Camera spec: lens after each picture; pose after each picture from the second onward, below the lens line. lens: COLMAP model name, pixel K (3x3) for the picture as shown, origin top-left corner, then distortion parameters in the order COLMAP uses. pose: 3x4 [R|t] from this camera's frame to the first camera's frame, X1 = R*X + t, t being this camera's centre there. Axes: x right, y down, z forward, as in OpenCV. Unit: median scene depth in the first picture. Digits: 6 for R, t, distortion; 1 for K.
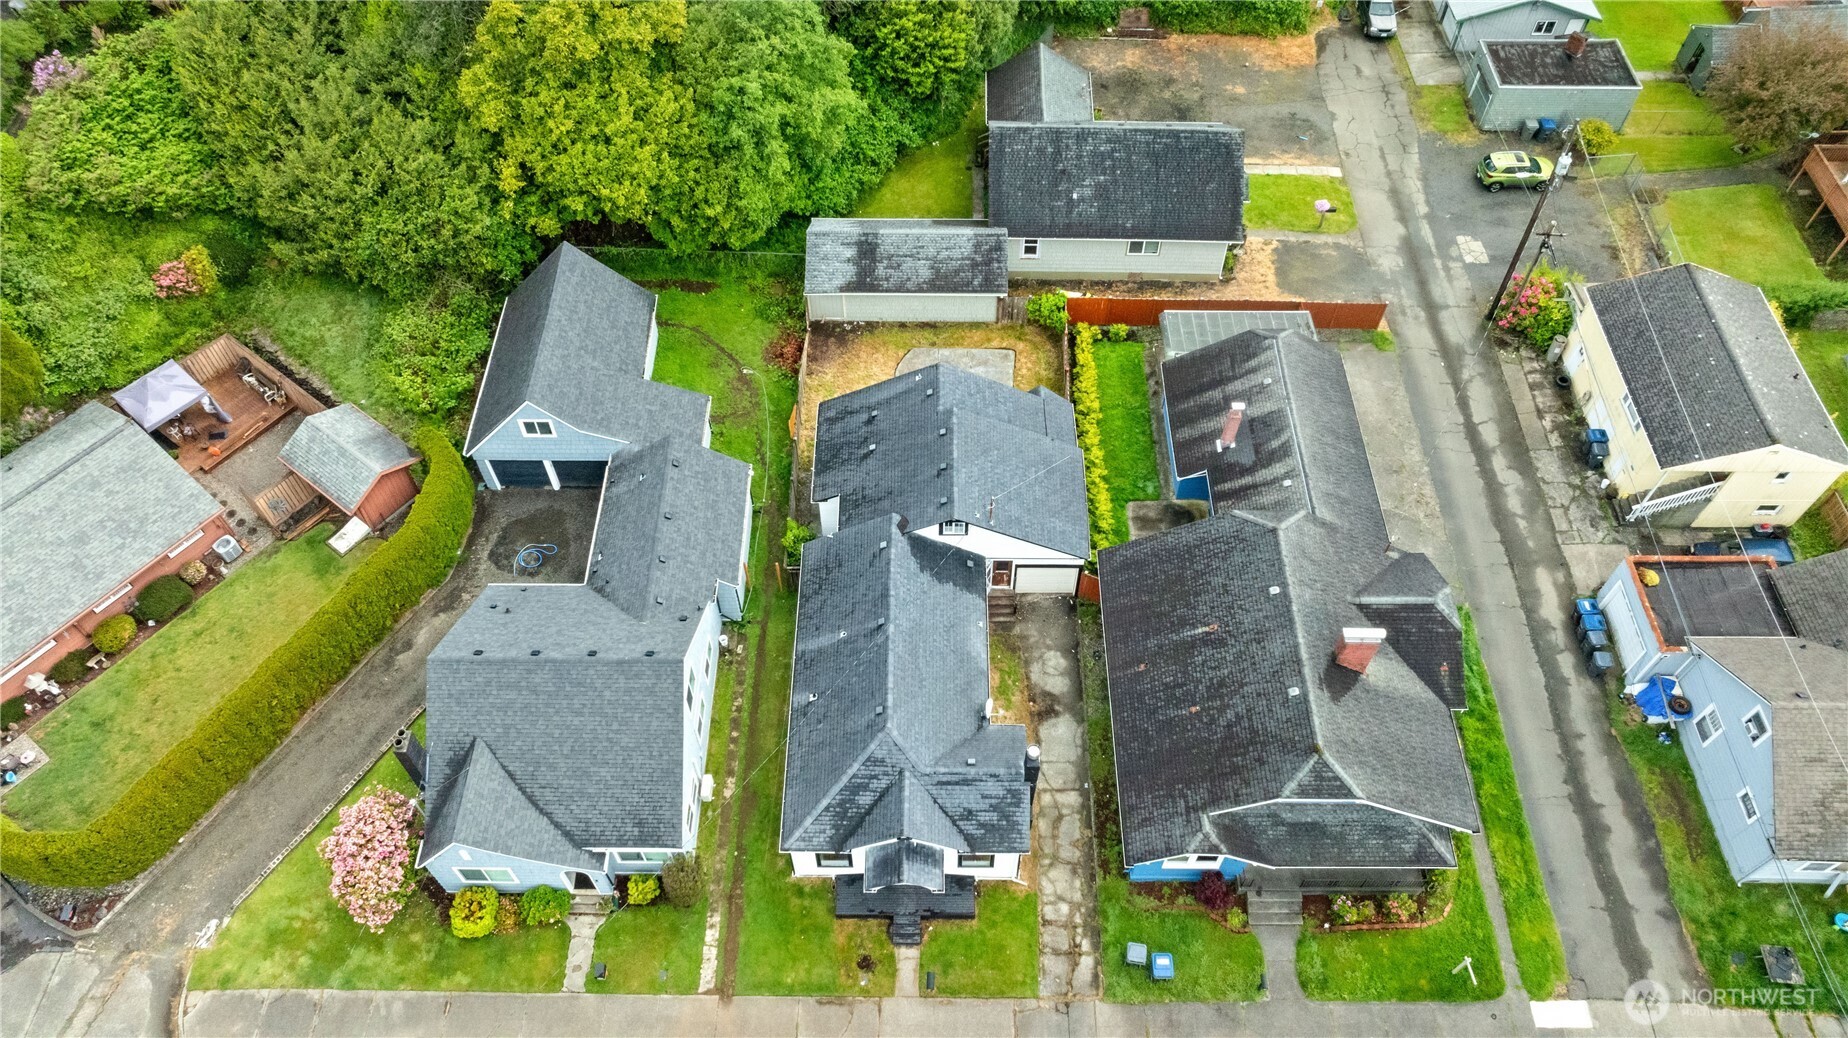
lens RADIAL K [[1284.2, 0, 939.5], [0, 1284.2, 513.1], [0, 0, 1]] dist [-0.034675, 0.032054]
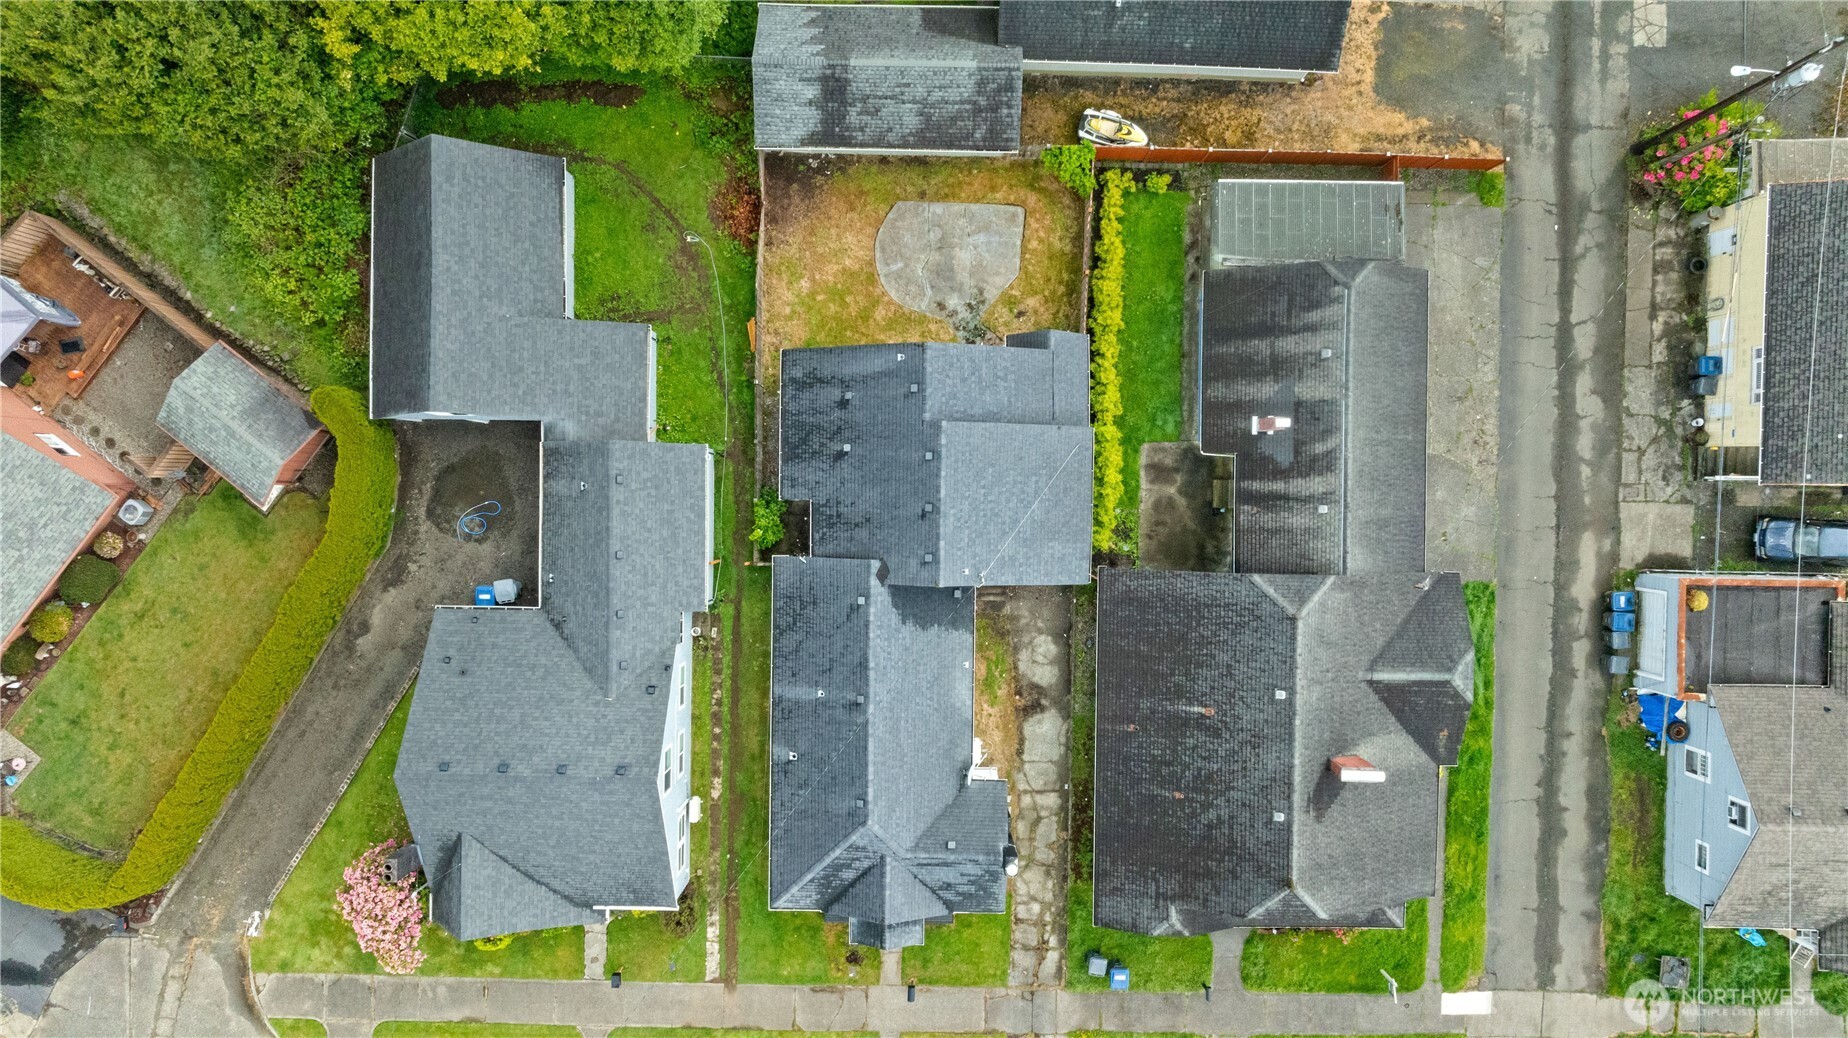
lens RADIAL K [[1284.2, 0, 939.5], [0, 1284.2, 513.1], [0, 0, 1]] dist [-0.034675, 0.032054]
pose [[0.999903, 0.013860, -0.001509, 0.011992], [-0.010170, 0.799136, 0.601064, -0.565162], [0.009536, -0.600990, 0.799199, 0.310894]]
